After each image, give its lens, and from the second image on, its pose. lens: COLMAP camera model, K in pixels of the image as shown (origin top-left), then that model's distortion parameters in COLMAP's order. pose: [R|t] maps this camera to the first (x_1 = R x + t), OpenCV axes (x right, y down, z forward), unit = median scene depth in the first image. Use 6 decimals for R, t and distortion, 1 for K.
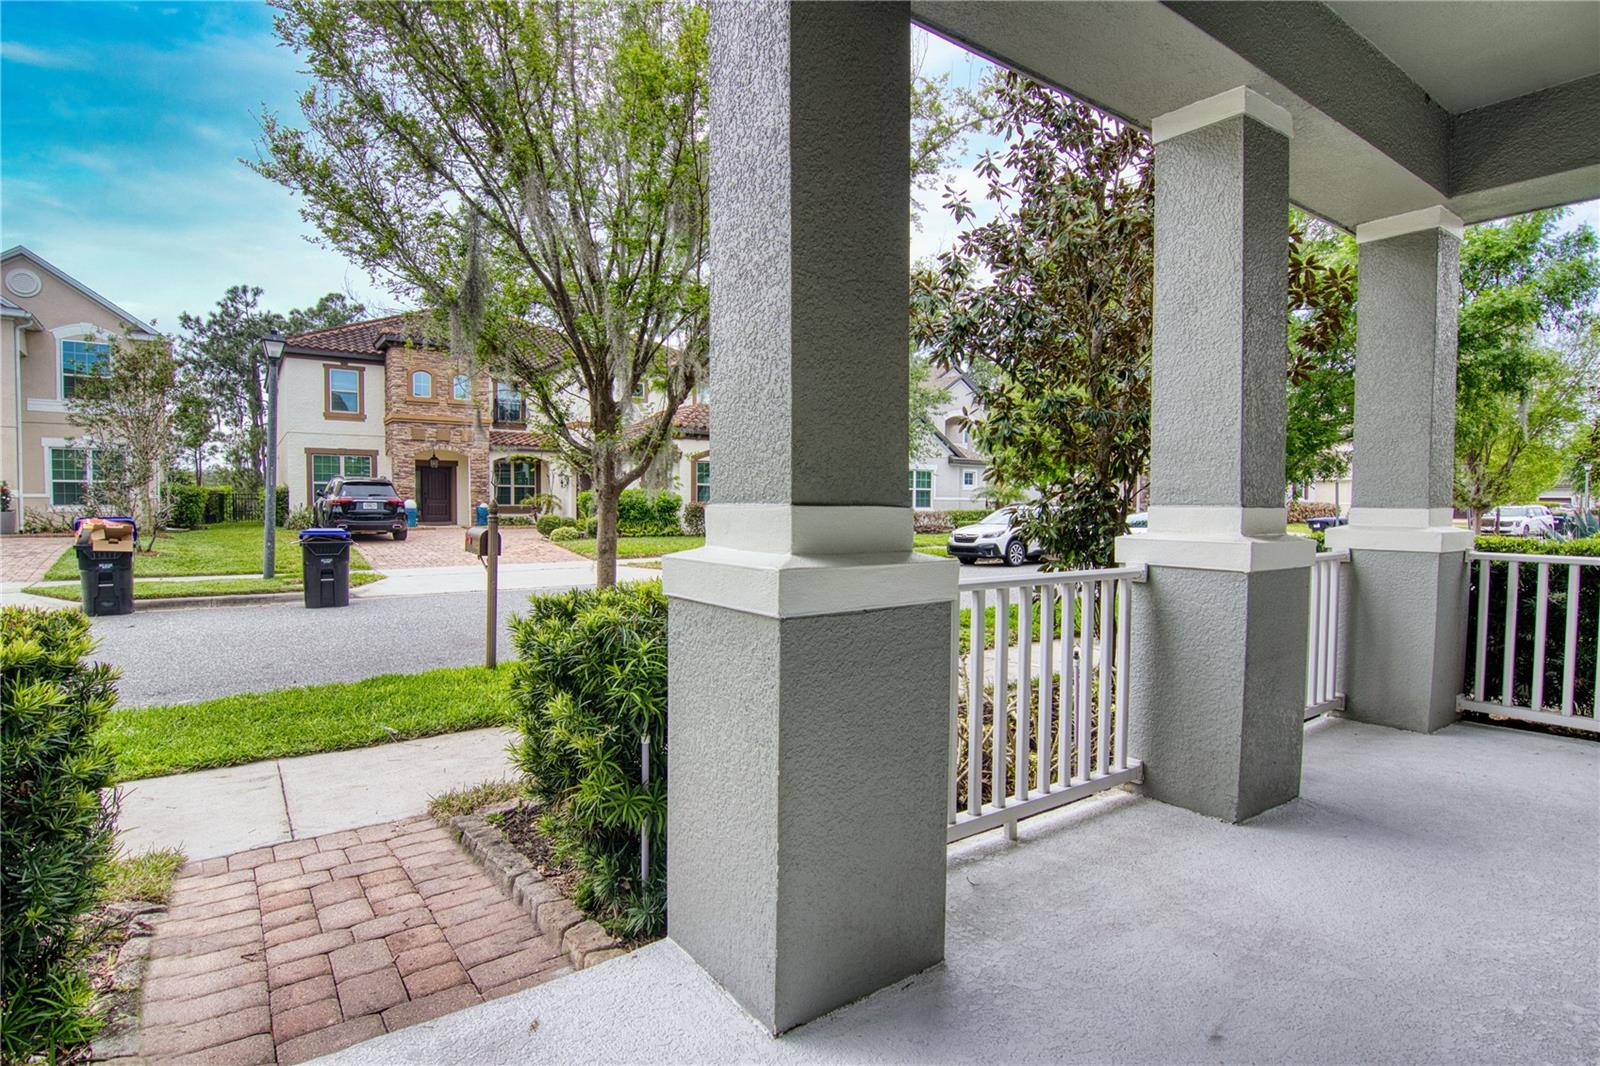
lens RADIAL K [[819.8, 0, 798.9], [0, 819.8, 531.1], [0, 0, 1]] dist [-0.000893, -0.011188]
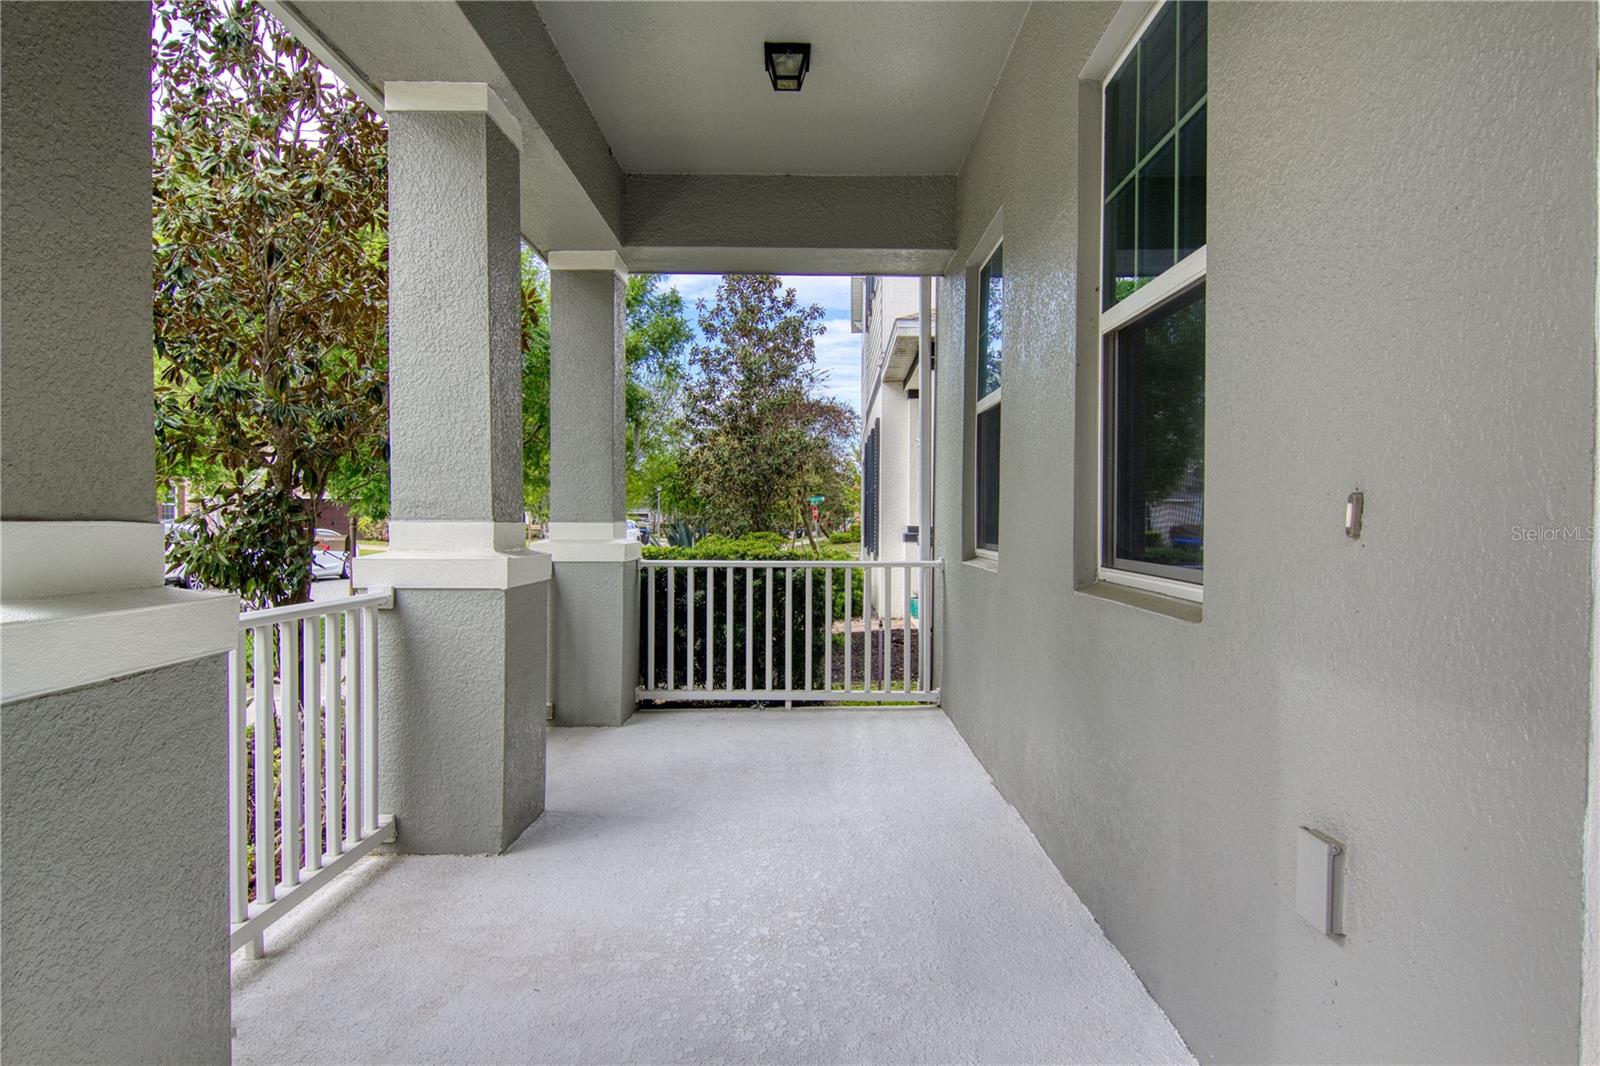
lens RADIAL K [[927.0, 0, 800.0], [0, 927.0, 533.0], [0, 0, 1]] dist [-0.000012, -0.012876]
pose [[0.592263, -0.014298, 0.805618, -0.115344], [0.029726, 0.999550, -0.004114, -0.000951], [-0.805196, 0.026384, 0.592421, 0.066368]]
